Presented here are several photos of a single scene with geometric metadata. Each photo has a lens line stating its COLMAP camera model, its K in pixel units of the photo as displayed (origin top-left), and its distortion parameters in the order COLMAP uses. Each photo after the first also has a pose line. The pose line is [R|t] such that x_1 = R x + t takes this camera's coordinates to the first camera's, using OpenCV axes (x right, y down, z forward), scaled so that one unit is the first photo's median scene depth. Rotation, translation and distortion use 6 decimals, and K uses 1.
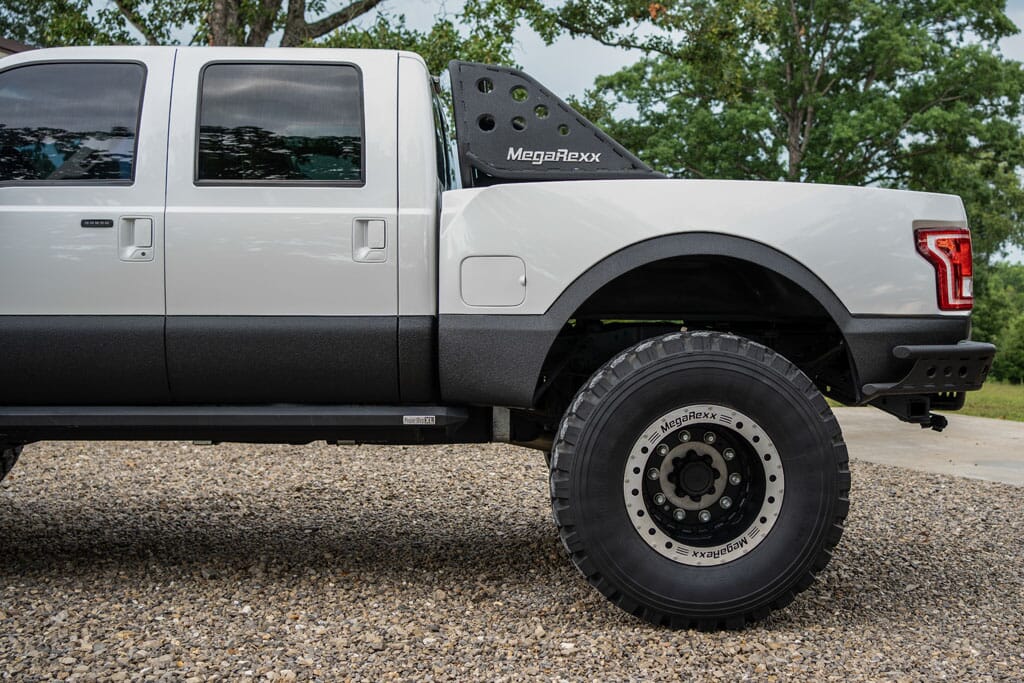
lens RADIAL K [[1167.4, 0, 583.1], [0, 1167.4, 340.3], [0, 0, 1]] dist [-0.020517, 0.057288]
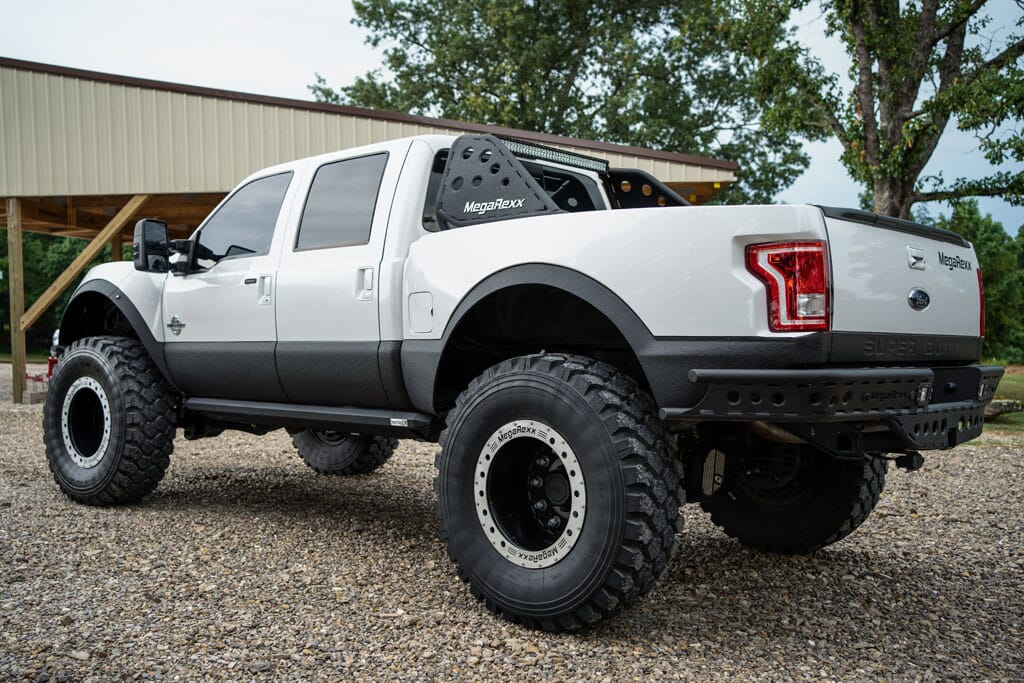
lens RADIAL K [[1019.1, 0, 512.0], [0, 1019.1, 341.5], [0, 0, 1]] dist [-0.053742, 0.181412]
pose [[0.705599, -0.005480, -0.708590, 0.564747], [-0.015643, 0.999606, -0.023308, 0.002807], [0.708439, 0.027530, 0.705235, 0.227794]]
